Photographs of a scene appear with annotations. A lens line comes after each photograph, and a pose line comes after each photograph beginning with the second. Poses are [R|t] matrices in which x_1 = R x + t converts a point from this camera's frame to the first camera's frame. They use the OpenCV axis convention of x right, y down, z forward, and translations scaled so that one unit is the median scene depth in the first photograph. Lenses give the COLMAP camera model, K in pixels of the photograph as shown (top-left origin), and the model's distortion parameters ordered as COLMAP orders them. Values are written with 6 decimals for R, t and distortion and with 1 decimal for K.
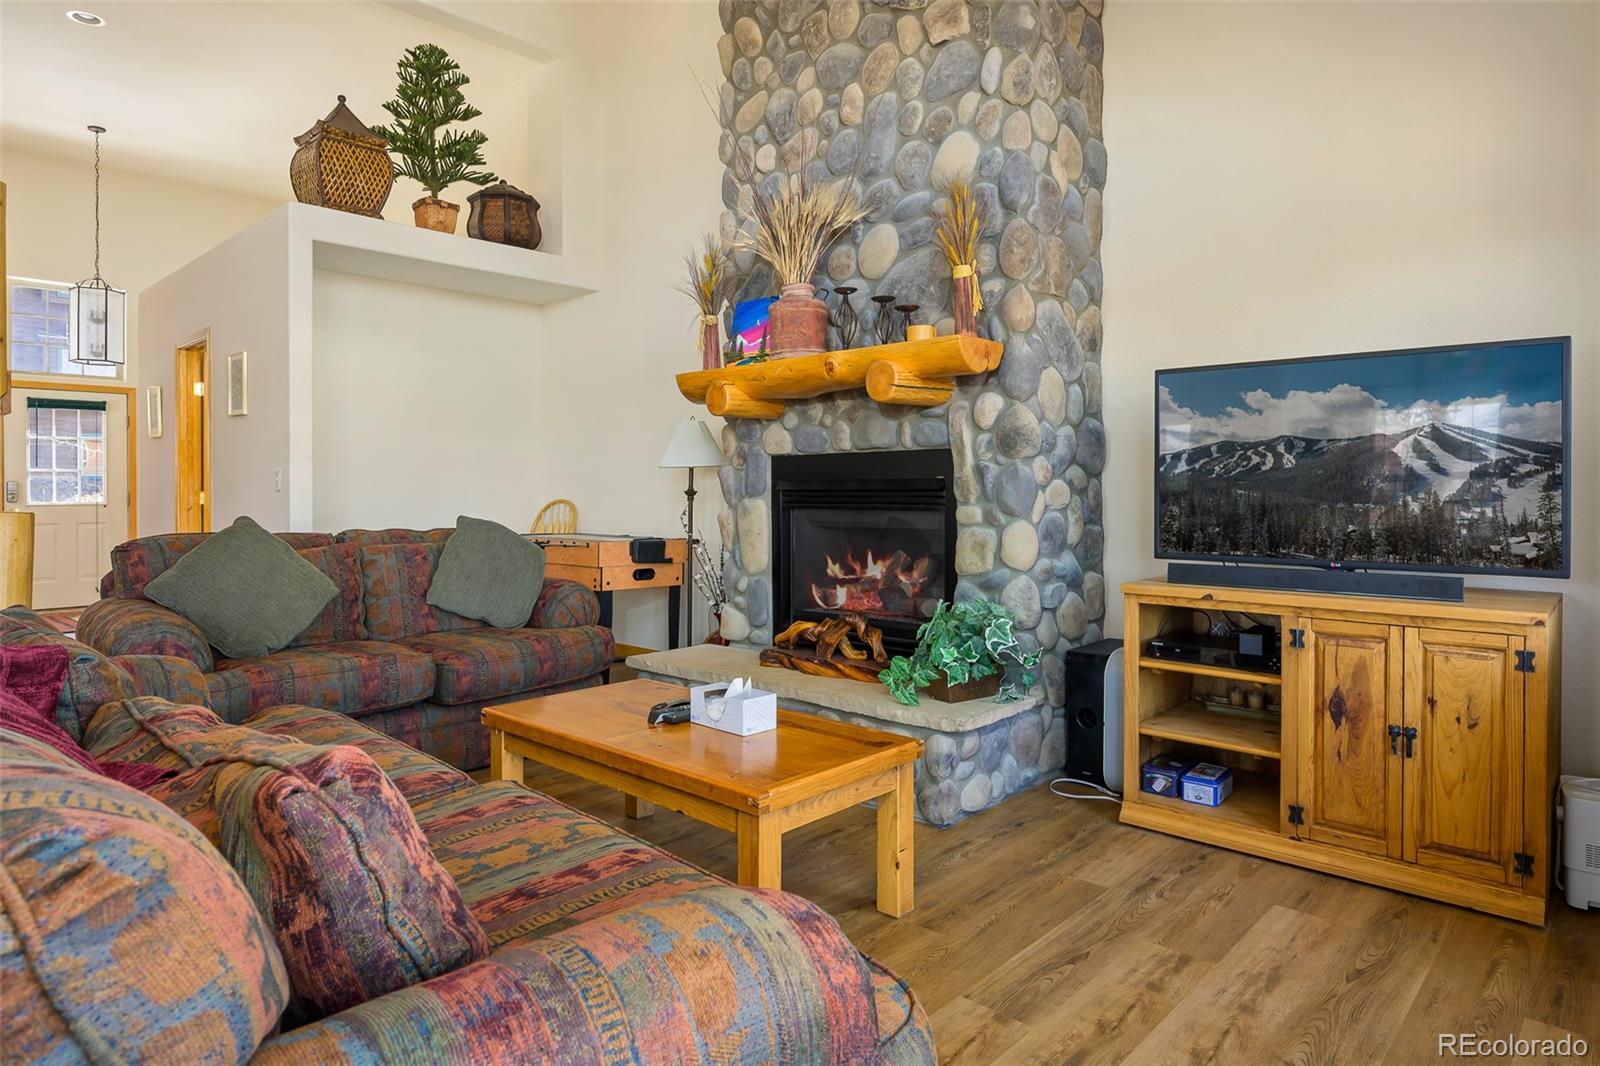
lens RADIAL K [[921.1, 0, 823.0], [0, 921.1, 491.8], [0, 0, 1]] dist [0.000067, -0.000241]
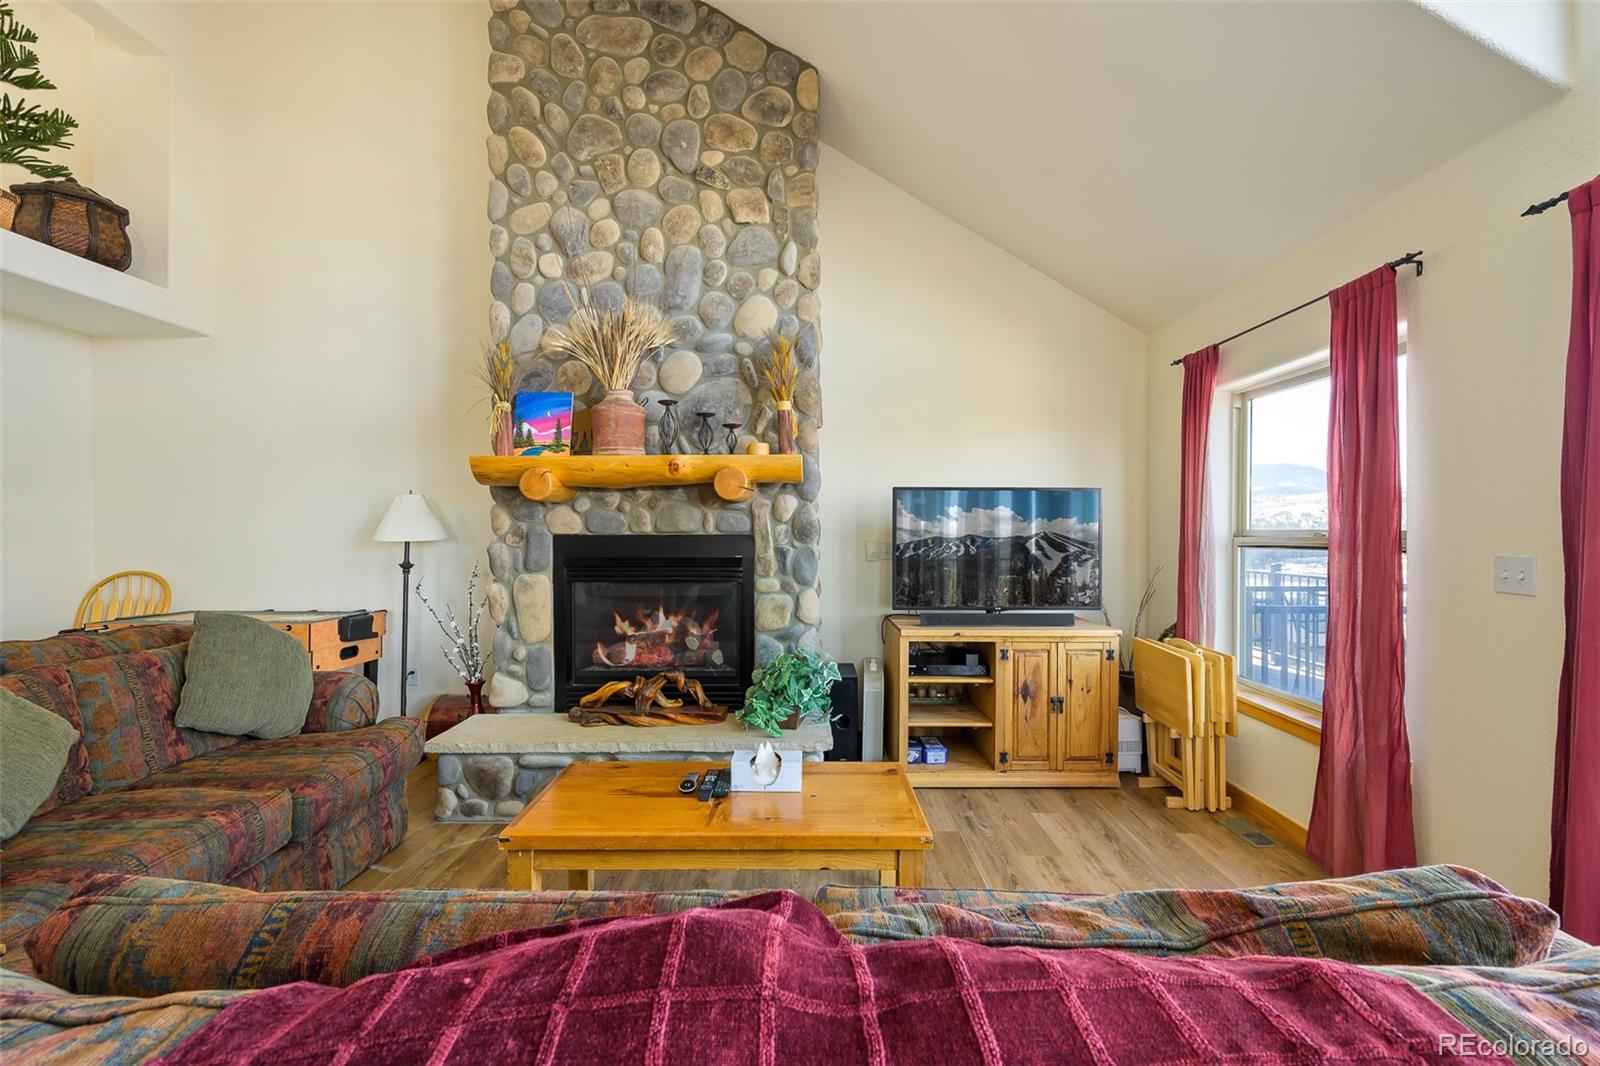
lens RADIAL K [[689.2, 0, 800.0], [0, 689.2, 533.0], [0, 0, 1]] dist [-0.002060, -0.000274]
pose [[0.745345, 0.000059, 0.666679, -0.463580], [-0.000302, 1.000000, 0.000249, -0.049790], [-0.666679, -0.000387, 0.745345, 0.222105]]
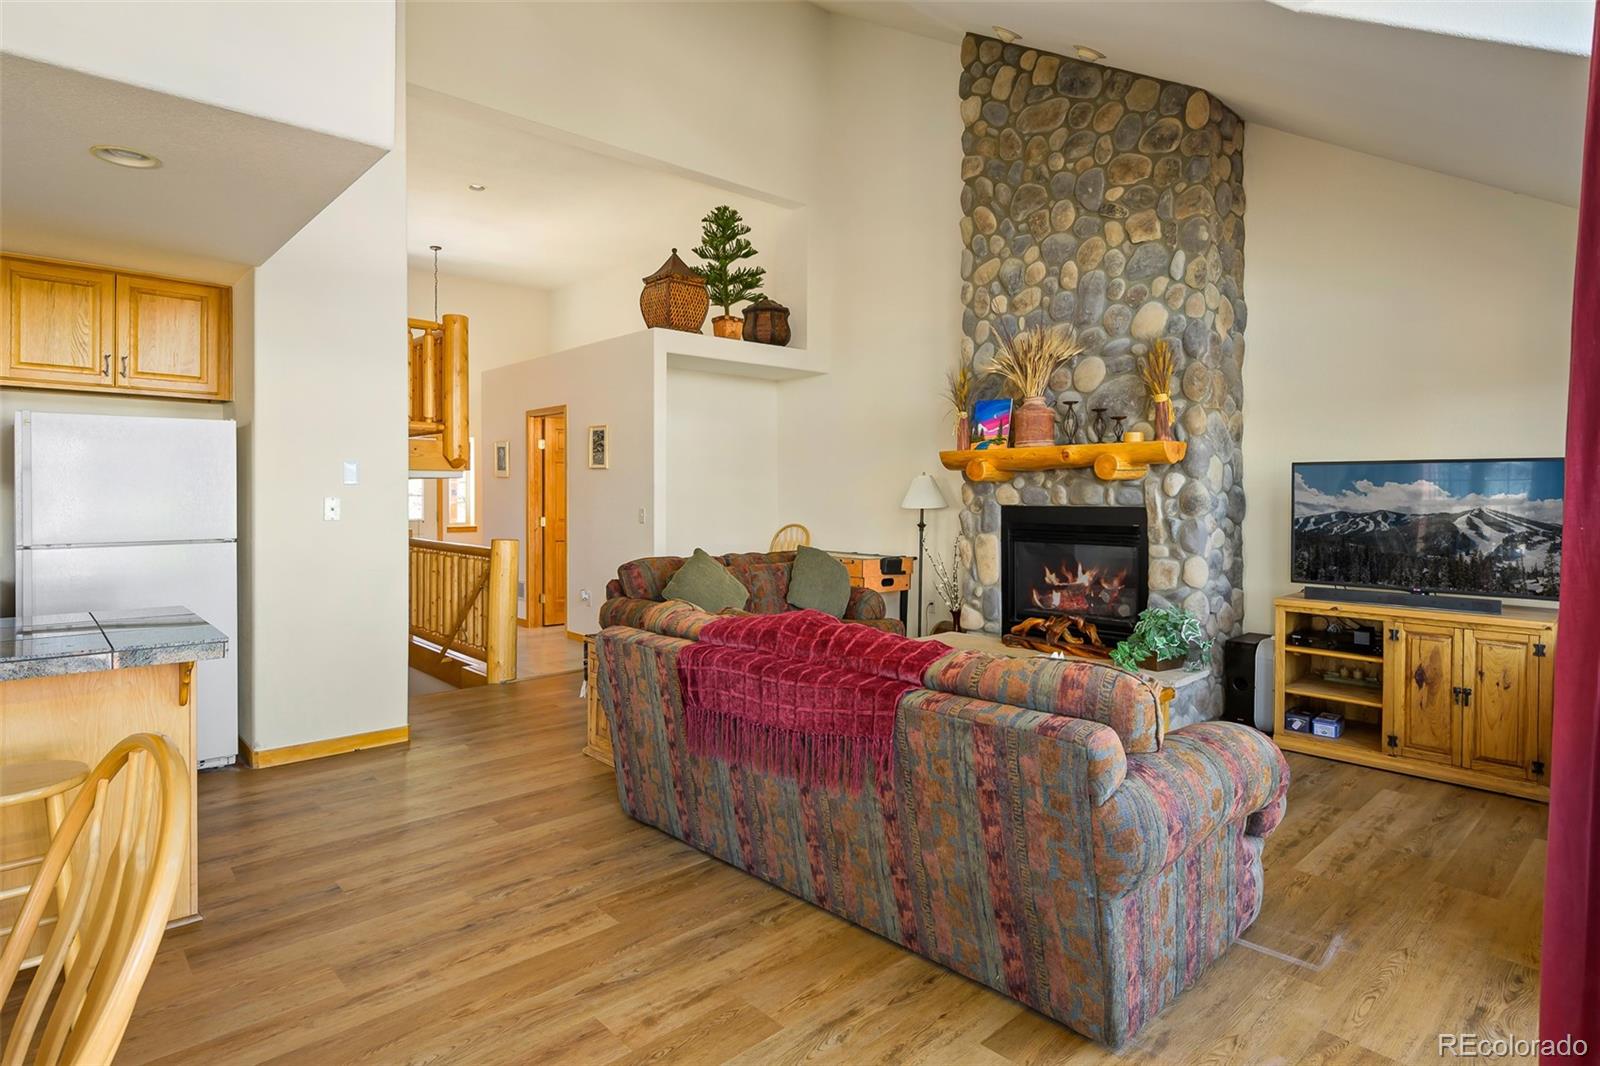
lens RADIAL K [[838.3, 0, 802.1], [0, 838.3, 498.1], [0, 0, 1]] dist [-0.000074, -0.000034]
pose [[0.996440, 0.003594, -0.084231, -0.313022], [-0.003169, 0.999982, 0.005179, -0.068000], [0.084248, -0.004894, 0.996433, -0.440506]]
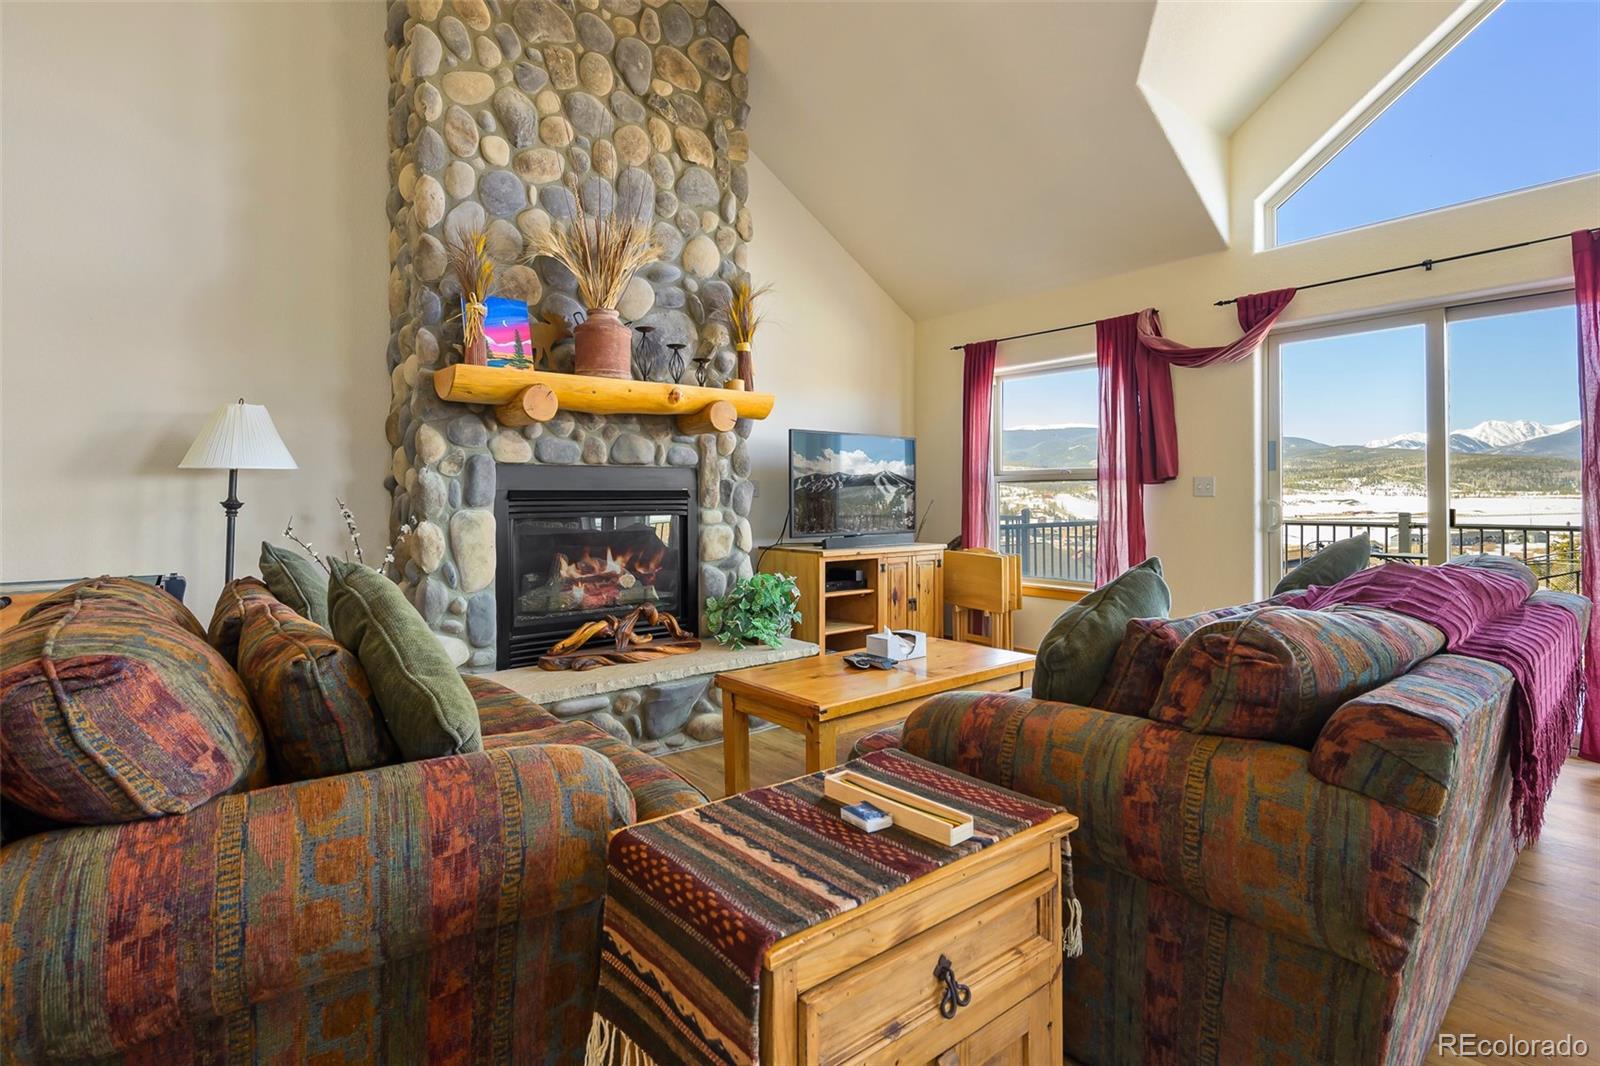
lens RADIAL K [[780.7, 0, 805.1], [0, 780.7, 496.1], [0, 0, 1]] dist [0.003889, -0.010109]
pose [[0.149025, 0.002862, 0.988829, -0.962822], [0.006514, 0.999971, -0.003876, -0.000417], [-0.988812, 0.007019, 0.149002, 0.675902]]
